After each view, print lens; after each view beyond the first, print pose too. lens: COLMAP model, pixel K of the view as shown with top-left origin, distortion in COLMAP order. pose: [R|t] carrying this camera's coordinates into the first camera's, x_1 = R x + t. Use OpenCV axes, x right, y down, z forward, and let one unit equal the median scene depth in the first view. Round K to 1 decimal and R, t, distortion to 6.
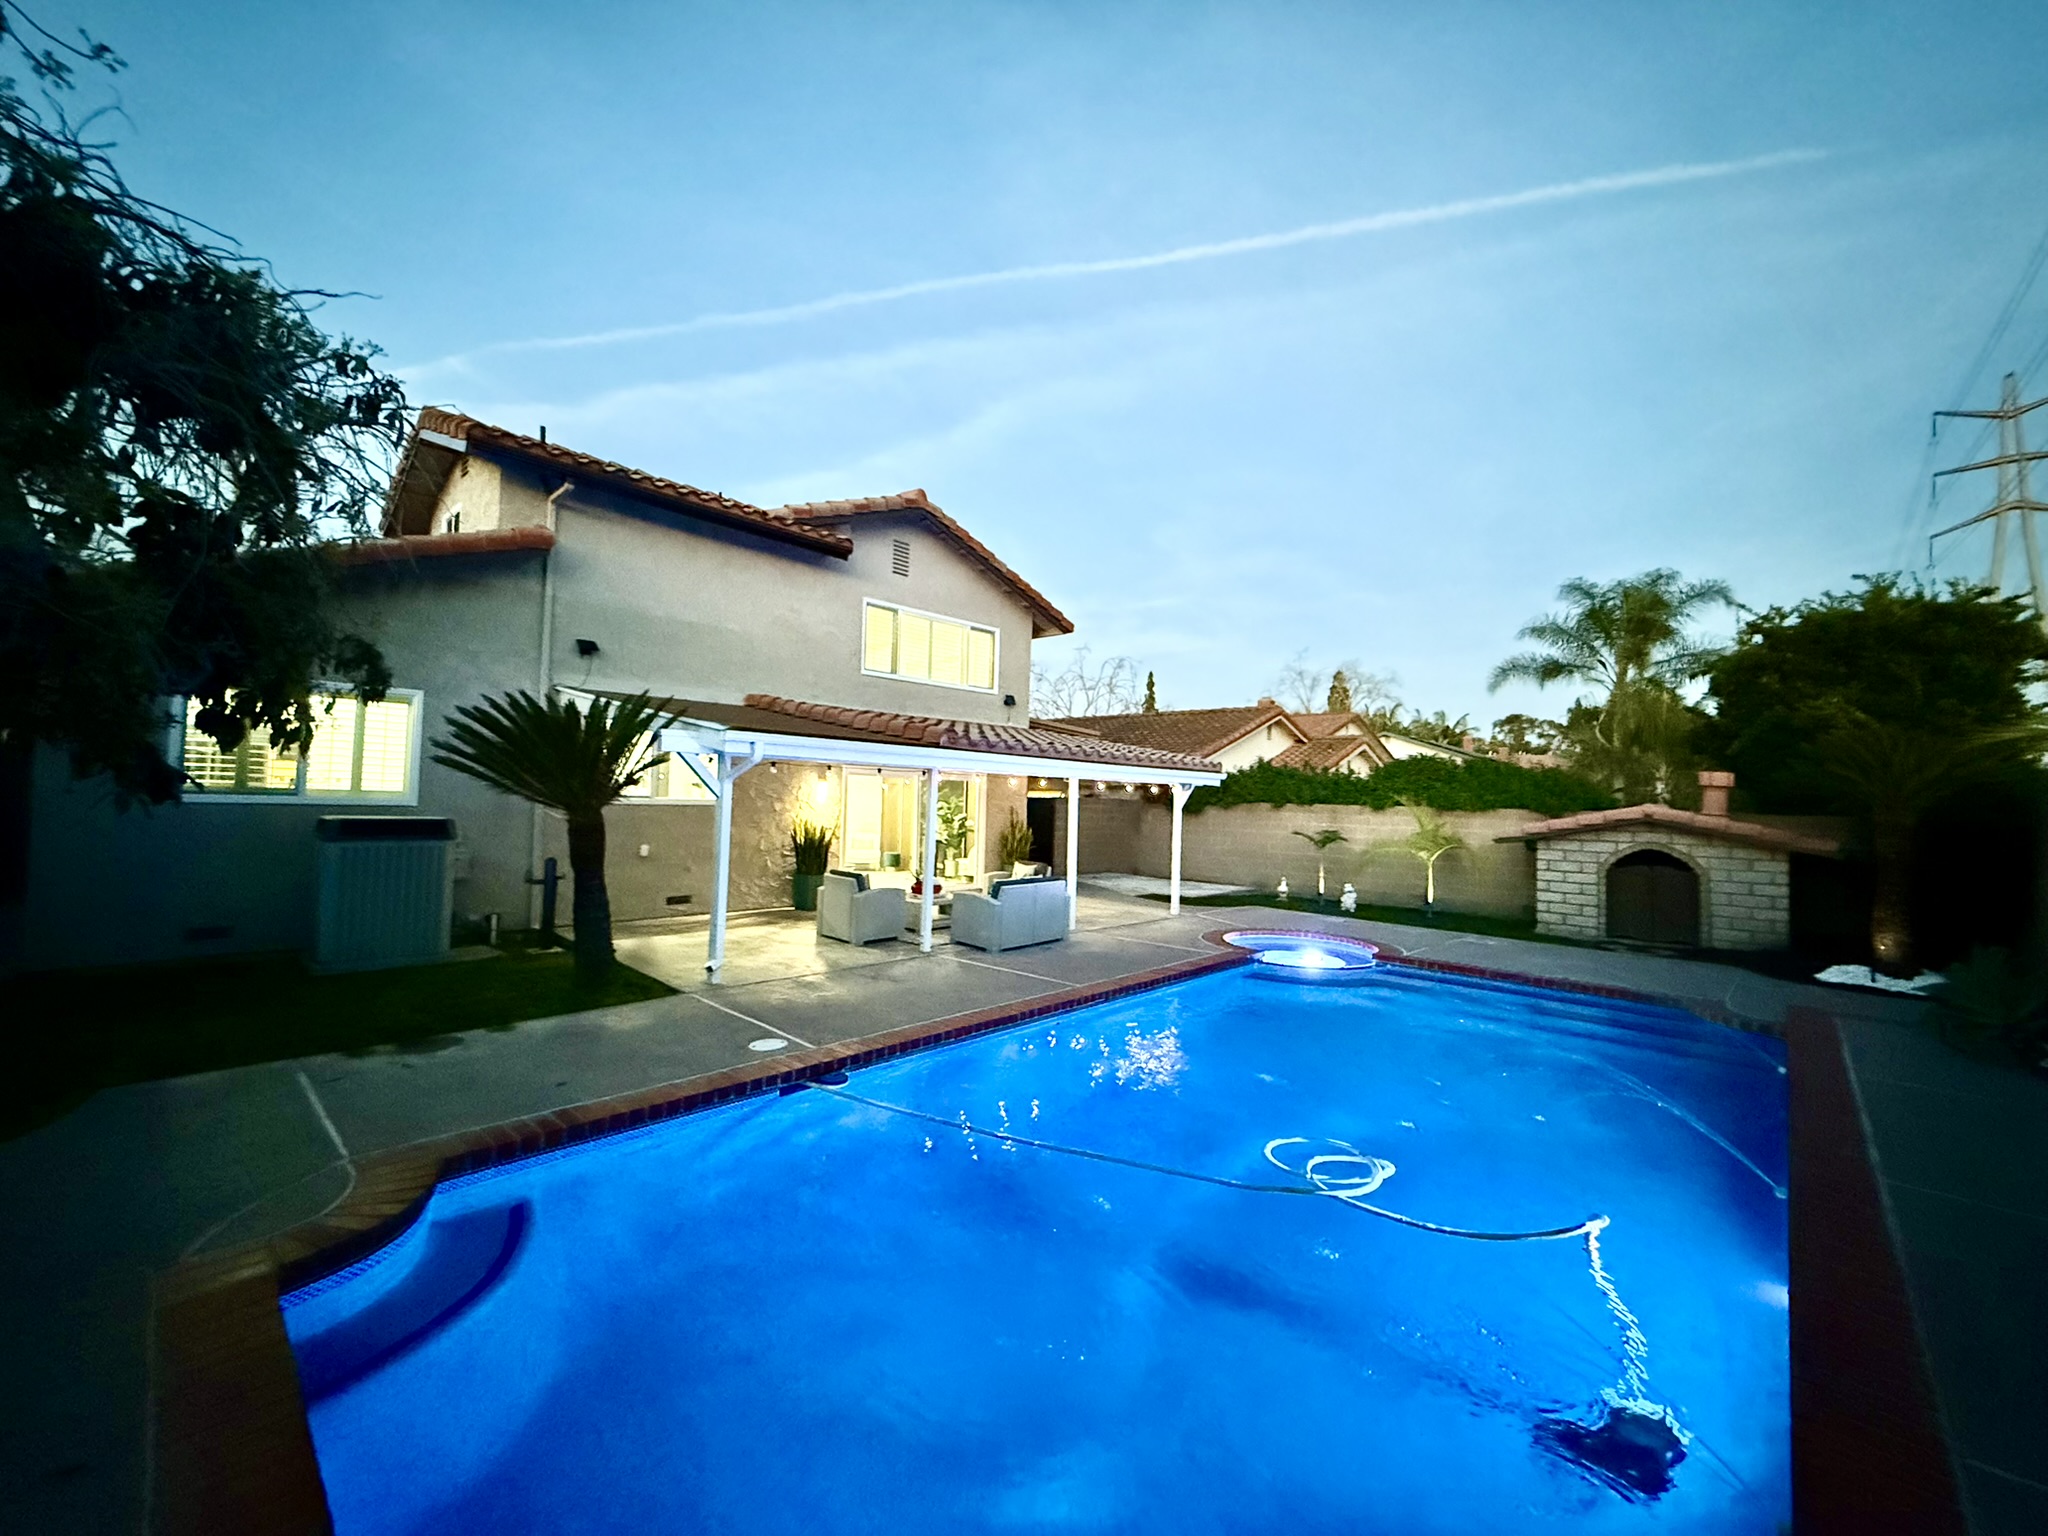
lens RADIAL K [[812.5, 0, 1024.0], [0, 812.5, 768.0], [0, 0, 1]] dist [0.000127, 0.000039]
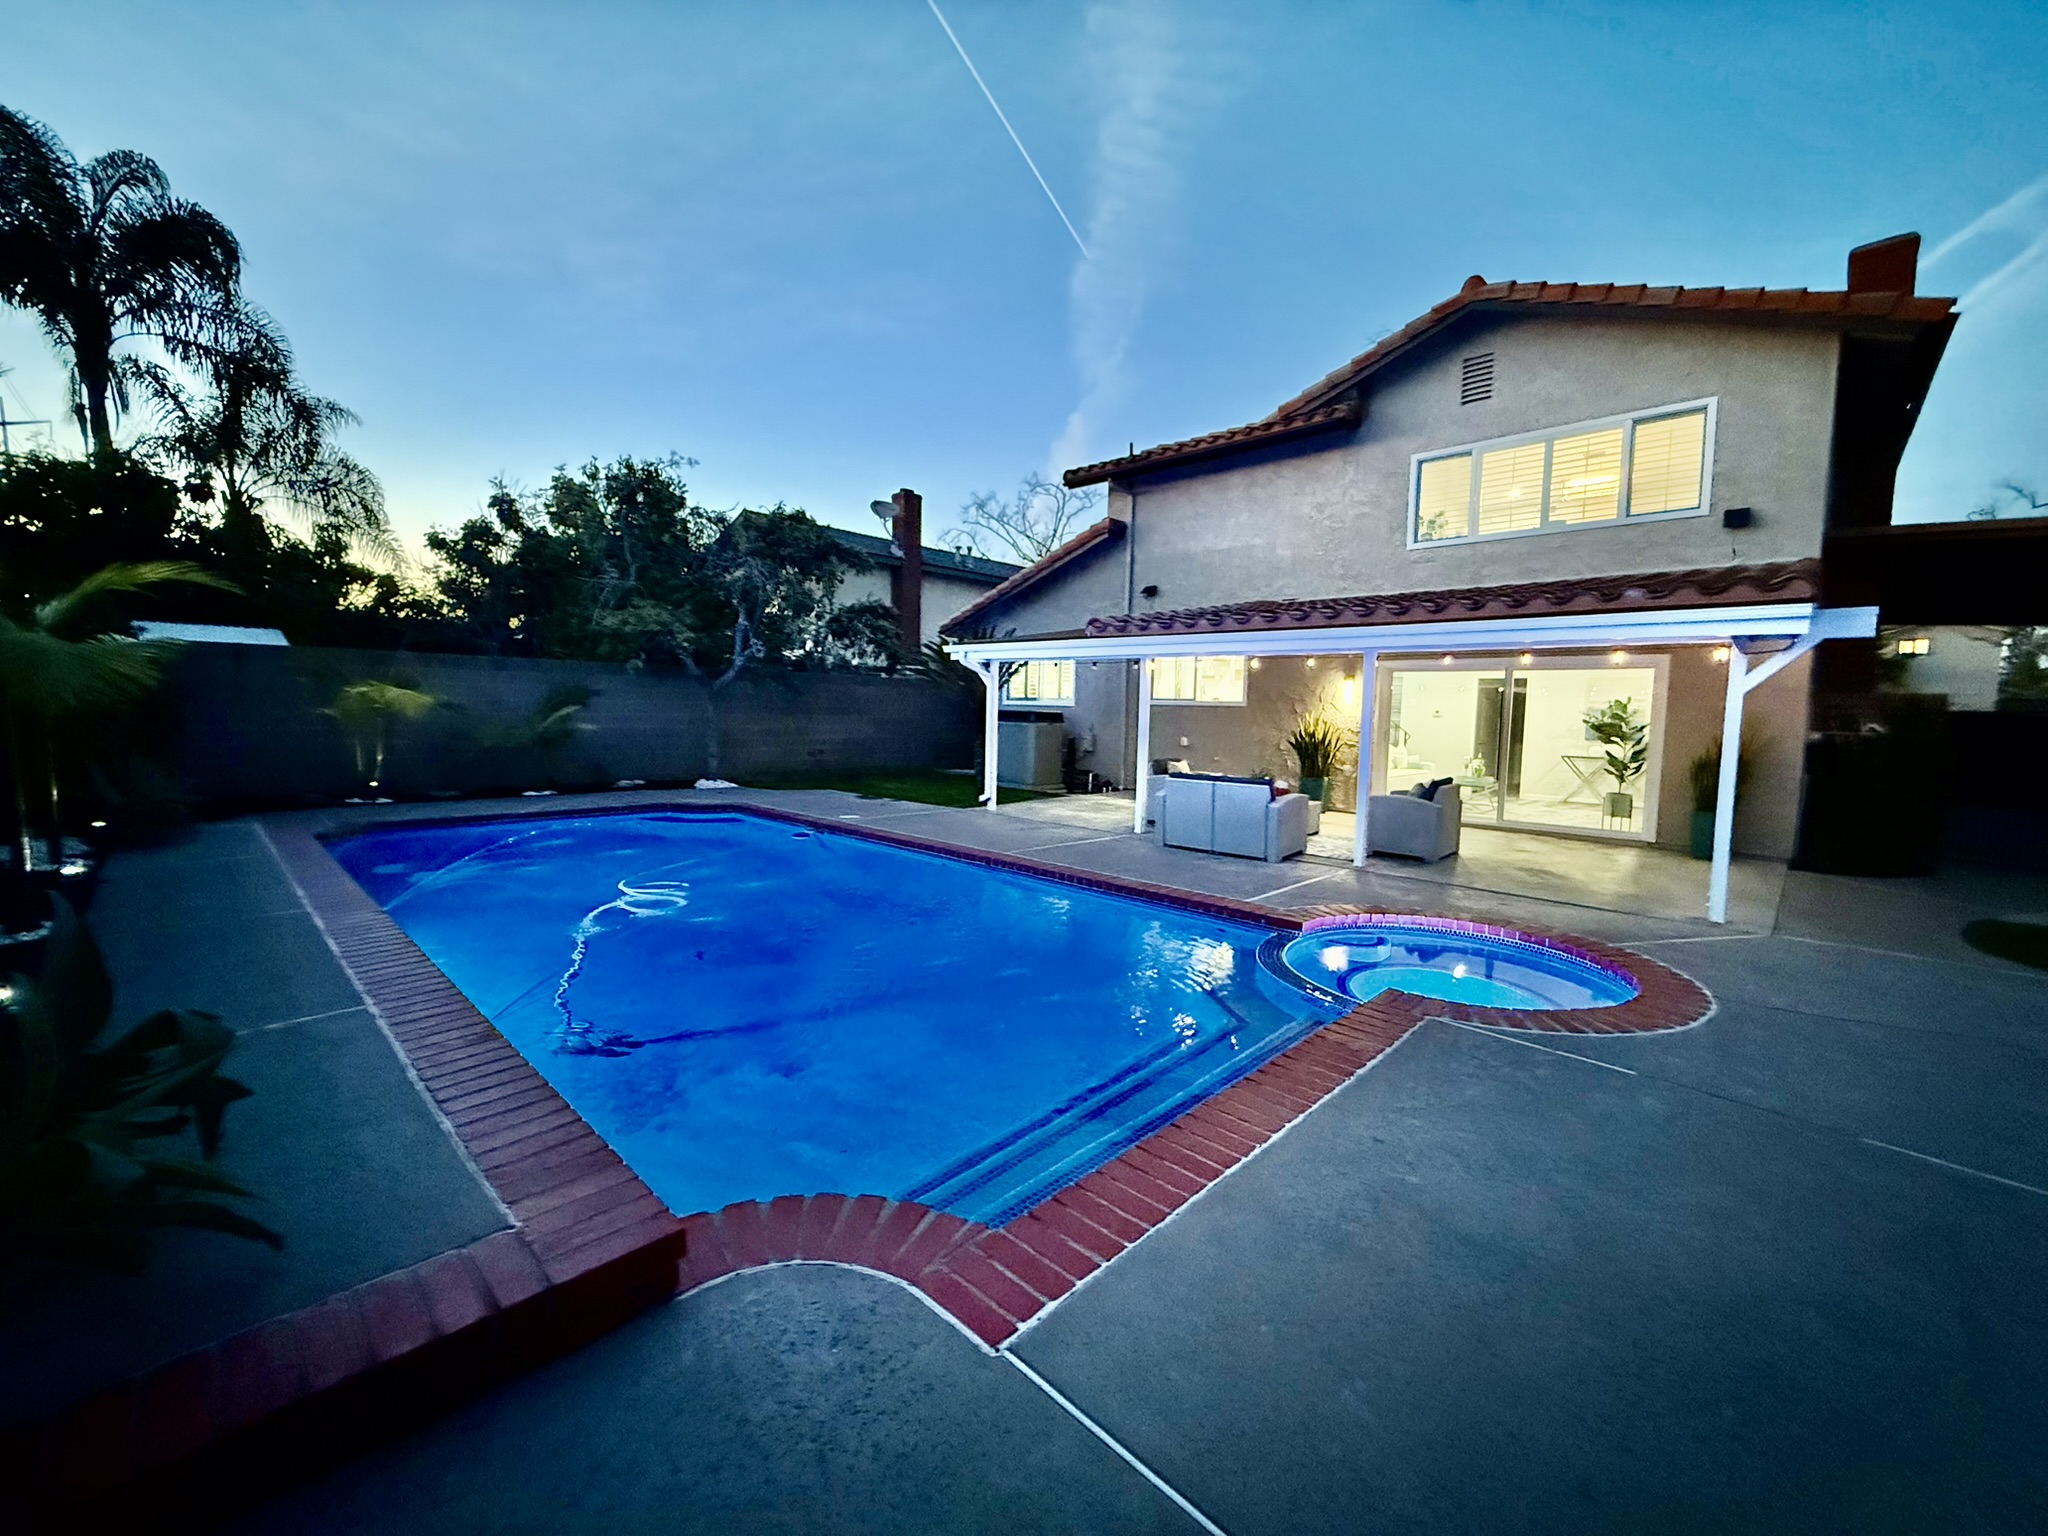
lens RADIAL K [[816.6, 0, 1024.0], [0, 816.6, 768.0], [0, 0, 1]] dist [0.000193, 0.000049]
pose [[-0.017032, 0.041697, -0.998985, 0.758625], [0.010311, 0.999084, 0.041525, 0.080817], [0.999802, -0.009593, -0.017446, 0.711403]]
